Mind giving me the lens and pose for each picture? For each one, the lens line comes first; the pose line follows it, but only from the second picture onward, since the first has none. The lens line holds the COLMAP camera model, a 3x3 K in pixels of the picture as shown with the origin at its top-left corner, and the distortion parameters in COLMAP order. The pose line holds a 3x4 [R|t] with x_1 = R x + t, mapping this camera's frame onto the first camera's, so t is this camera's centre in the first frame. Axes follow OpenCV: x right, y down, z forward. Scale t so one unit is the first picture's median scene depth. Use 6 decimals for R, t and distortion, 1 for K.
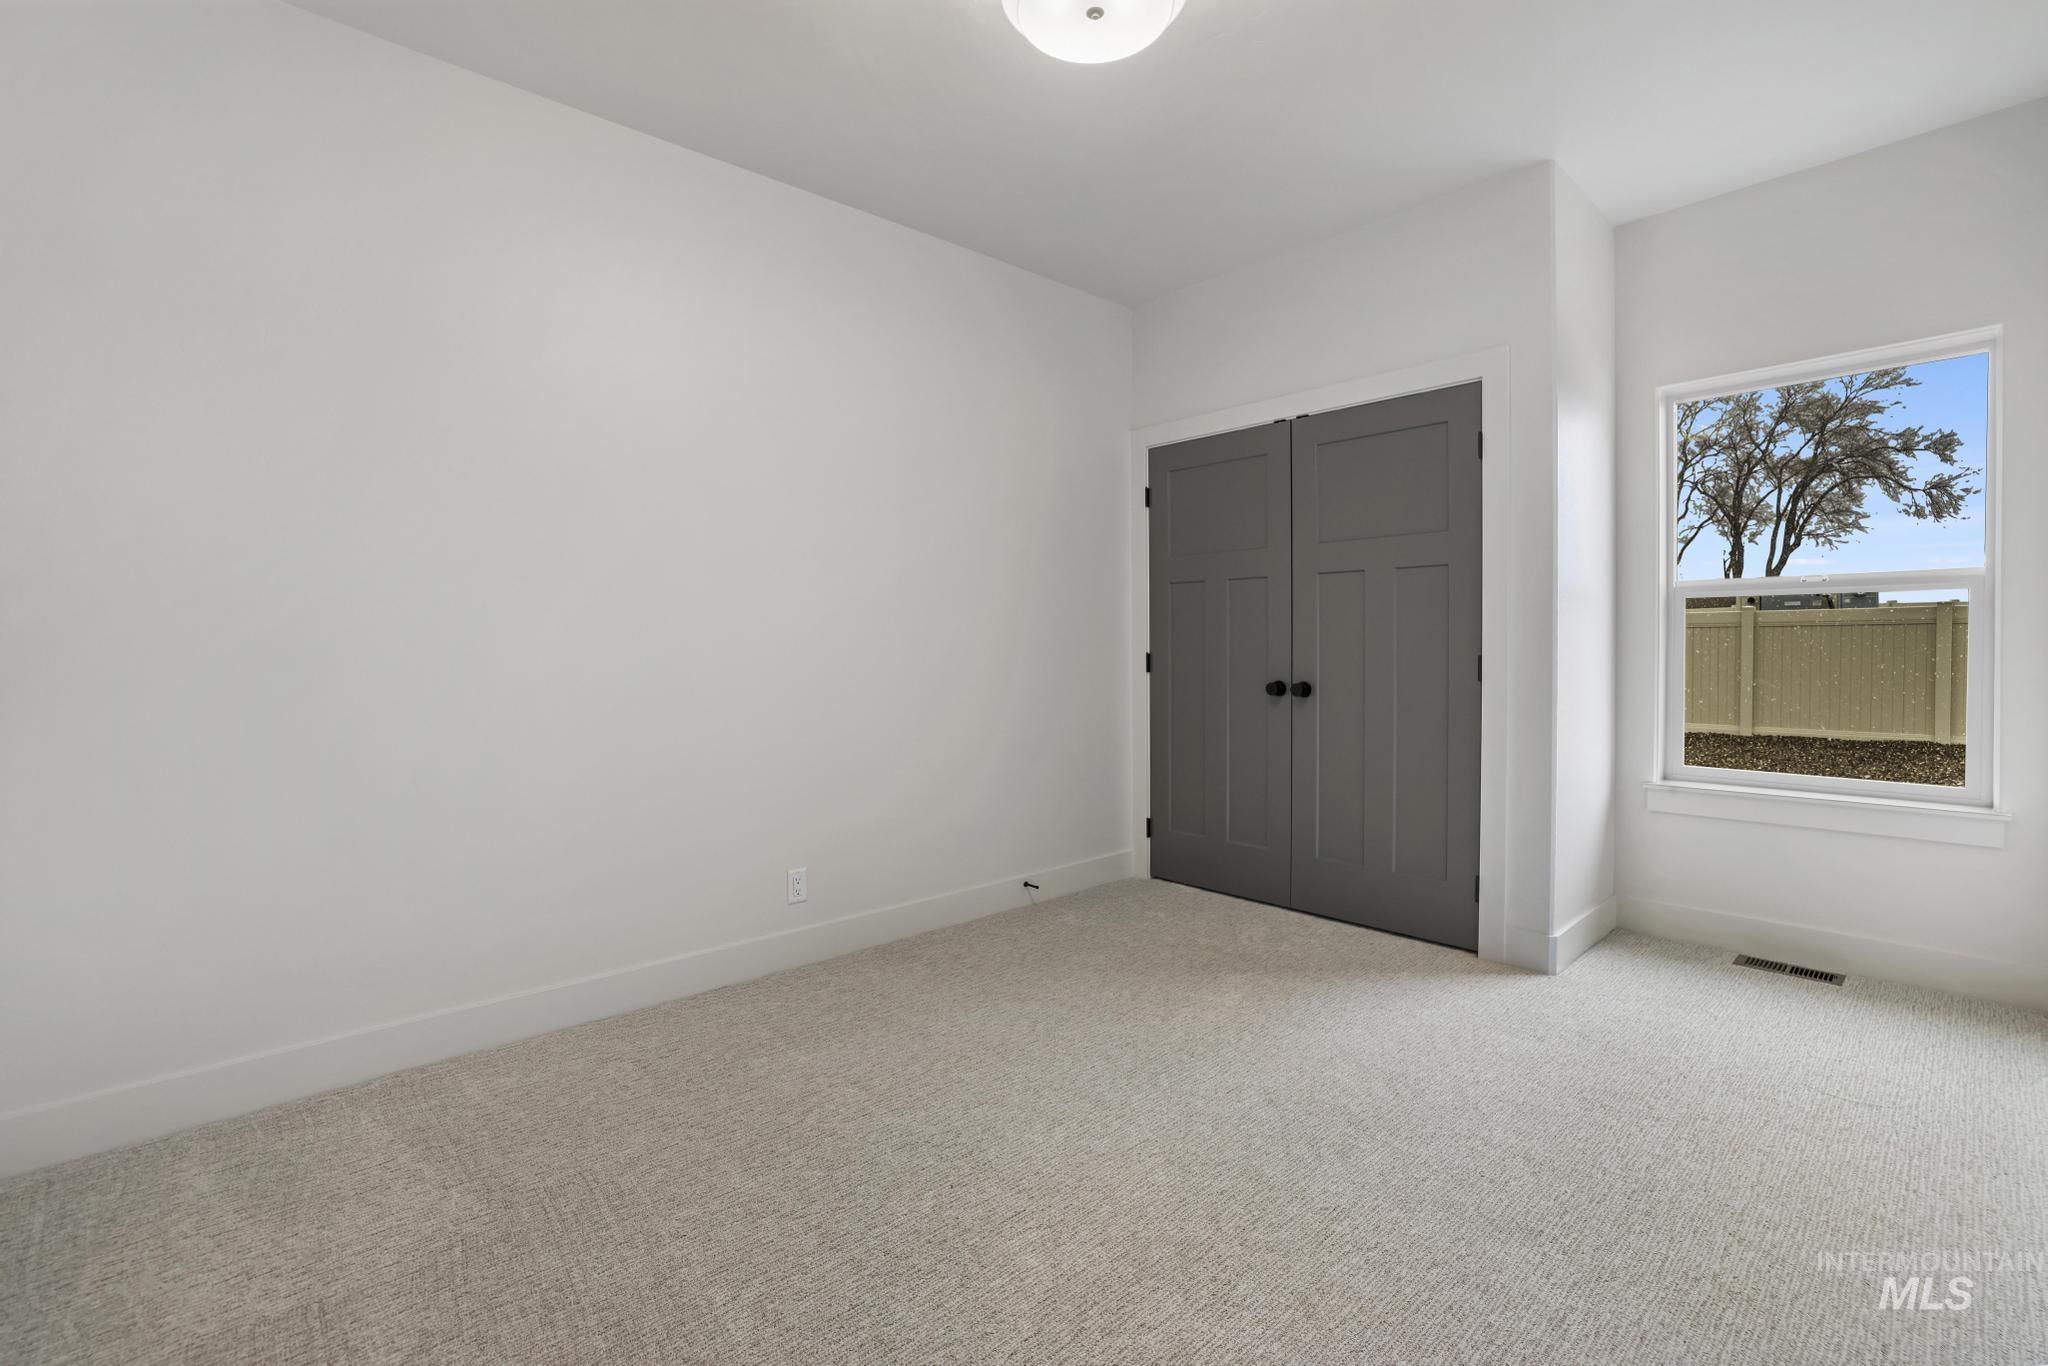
lens RADIAL K [[911.3, 0, 1008.4], [0, 911.3, 659.9], [0, 0, 1]] dist [-0.041144, 0.015427]
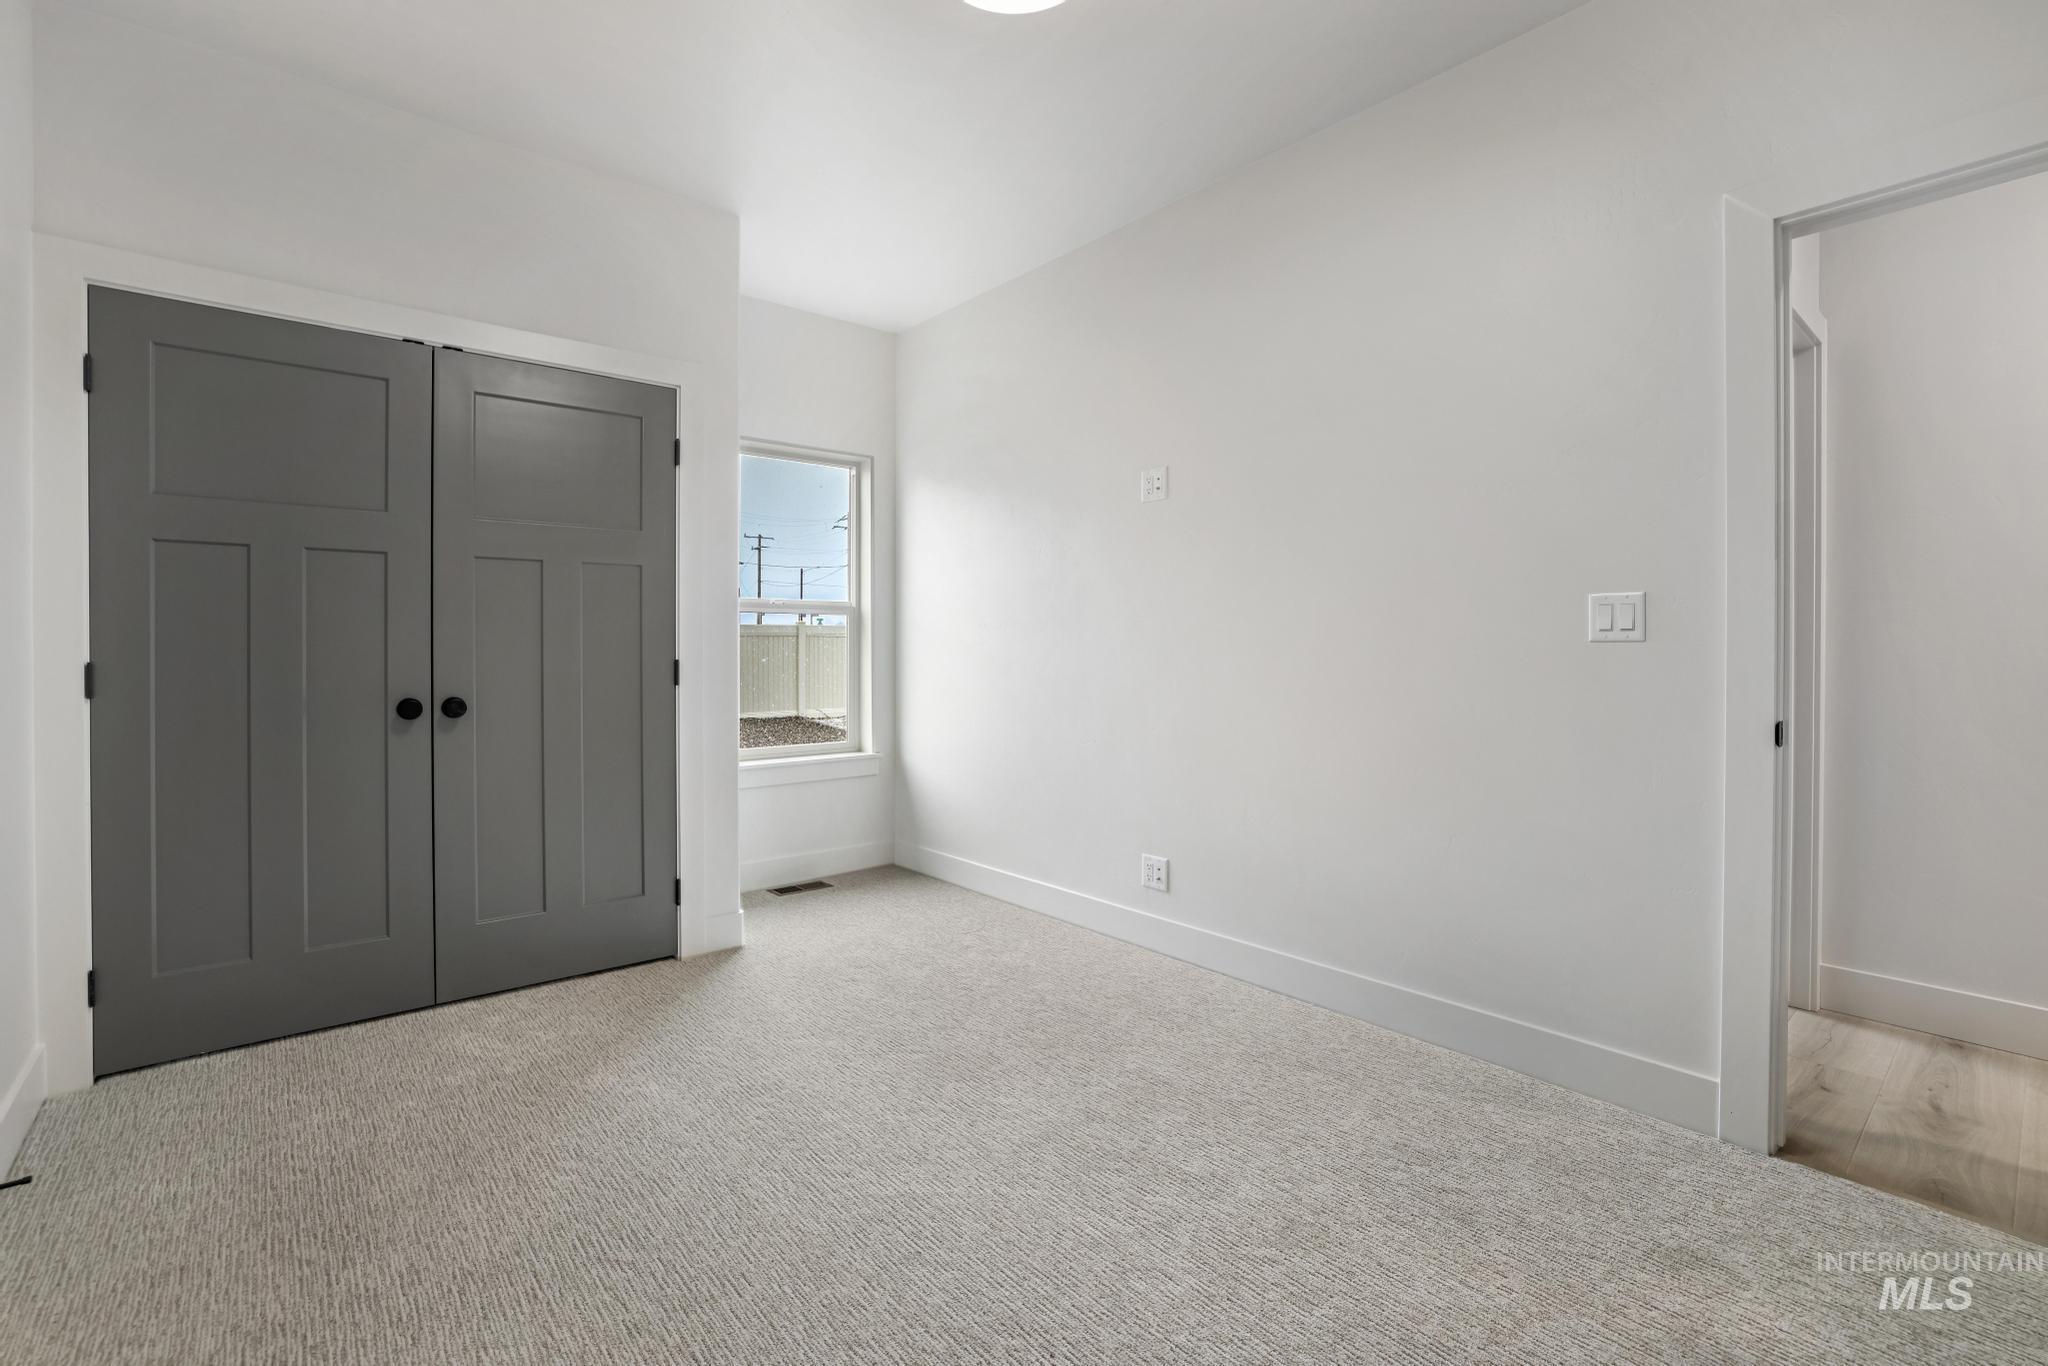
lens RADIAL K [[911.3, 0, 1008.4], [0, 911.3, 659.9], [0, 0, 1]] dist [-0.041144, 0.015427]
pose [[0.033173, -0.001668, 0.999448, -0.418735], [0.022646, 0.999743, 0.000917, 0.002568], [-0.999193, 0.022603, 0.033203, 0.524200]]
